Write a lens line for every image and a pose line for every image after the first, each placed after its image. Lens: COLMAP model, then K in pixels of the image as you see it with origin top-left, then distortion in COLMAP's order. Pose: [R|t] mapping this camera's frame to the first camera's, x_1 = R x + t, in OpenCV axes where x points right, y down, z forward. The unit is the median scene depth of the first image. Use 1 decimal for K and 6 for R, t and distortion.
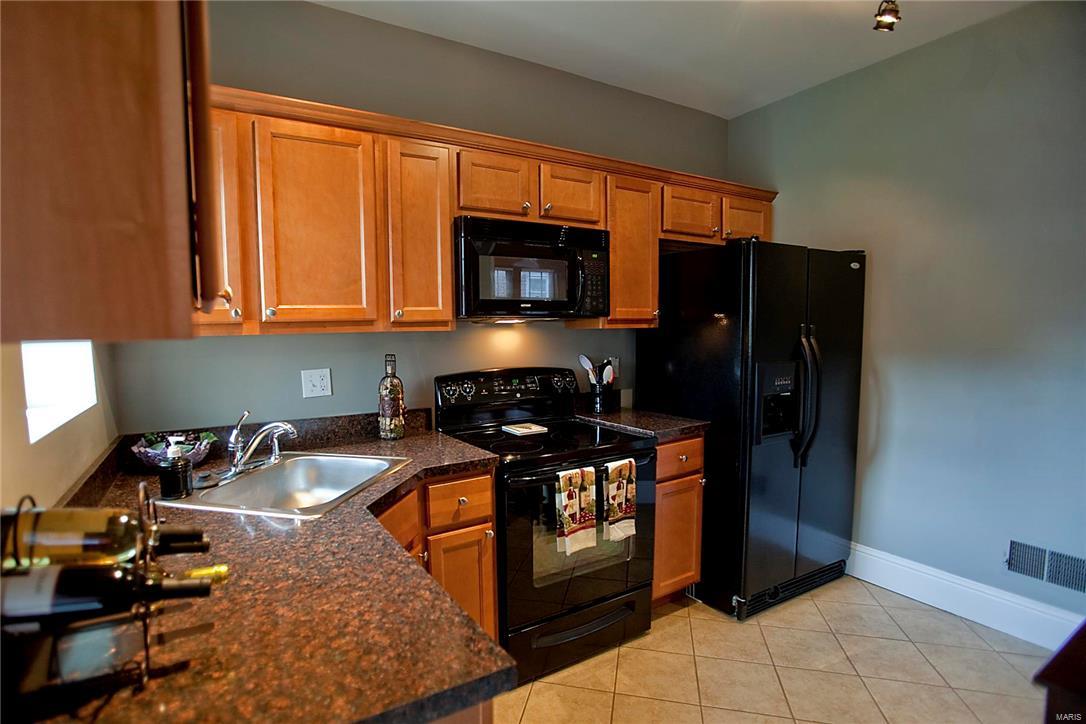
lens RADIAL K [[536.6, 0, 543.0], [0, 536.6, 362.0], [0, 0, 1]] dist [-0.044815, 0.000992]
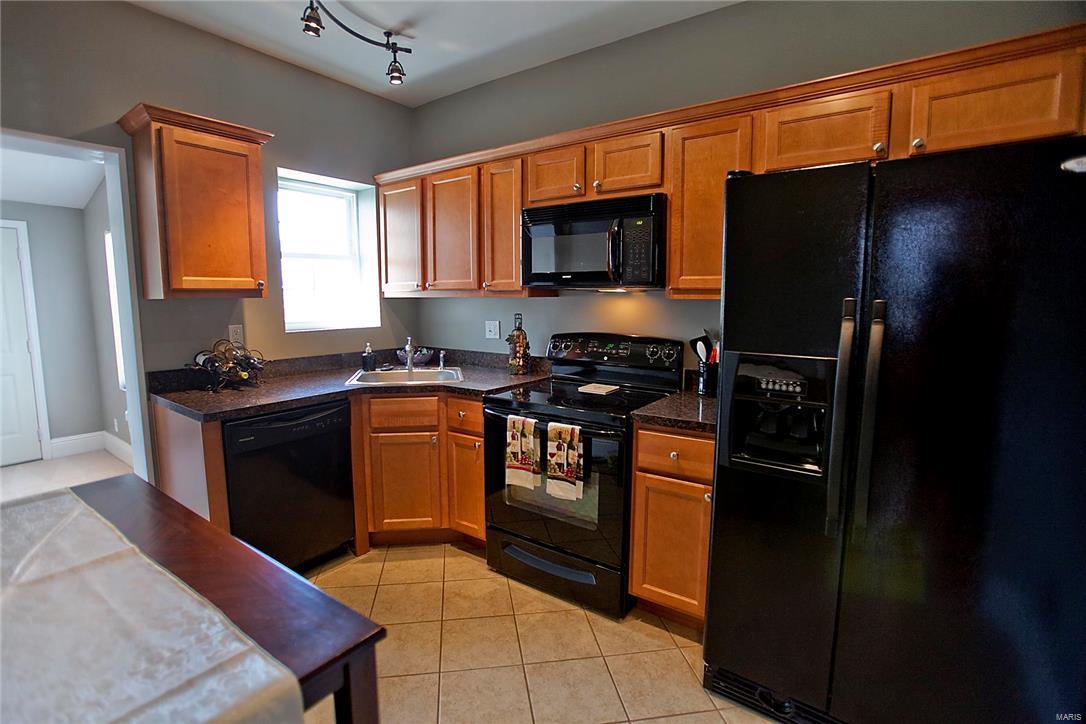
lens RADIAL K [[508.2, 0, 548.9], [0, 508.2, 353.8], [0, 0, 1]] dist [-0.050016, 0.000432]
pose [[0.387639, 0.113502, -0.914797, 1.013519], [-0.075289, 0.992973, 0.091299, -0.039724], [0.918732, 0.033483, 0.393461, 0.572614]]
